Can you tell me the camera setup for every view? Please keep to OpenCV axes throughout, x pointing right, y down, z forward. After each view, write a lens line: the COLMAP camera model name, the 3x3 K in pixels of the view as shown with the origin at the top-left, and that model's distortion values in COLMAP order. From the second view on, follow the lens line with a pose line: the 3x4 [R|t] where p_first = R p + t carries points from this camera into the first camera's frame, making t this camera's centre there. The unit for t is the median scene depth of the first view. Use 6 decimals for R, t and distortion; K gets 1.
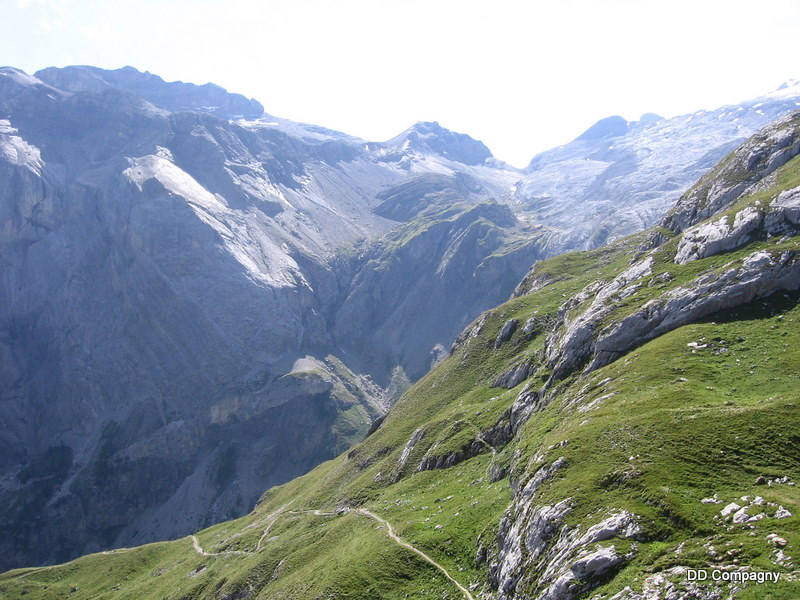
lens RADIAL K [[863.1, 0, 405.8], [0, 863.1, 306.8], [0, 0, 1]] dist [-0.116332, 0.000000]
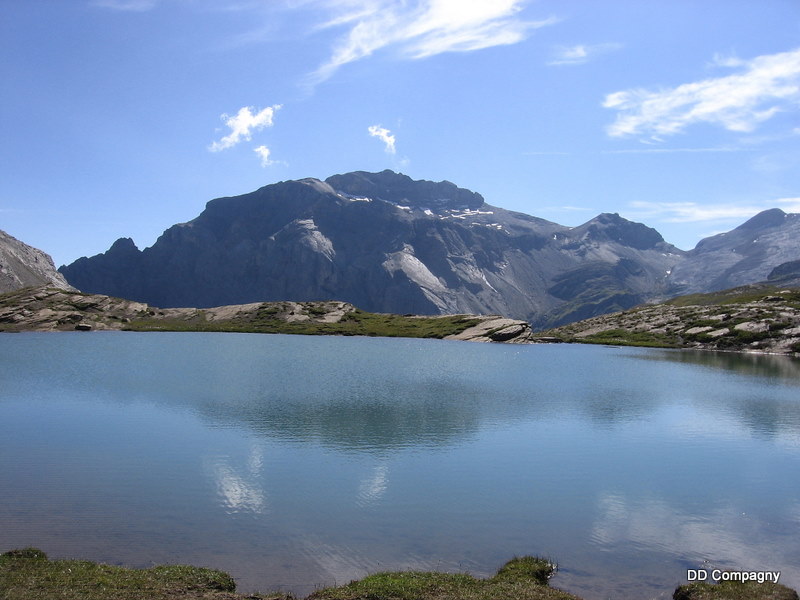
lens RADIAL K [[863.1, 0, 397.7], [0, 863.1, 291.5], [0, 0, 1]] dist [-0.116332, 0.000000]
pose [[0.958614, 0.063187, -0.277607, 0.119774], [-0.077355, 0.996186, -0.040374, -0.032413], [0.273997, 0.060178, 0.959846, -0.438868]]
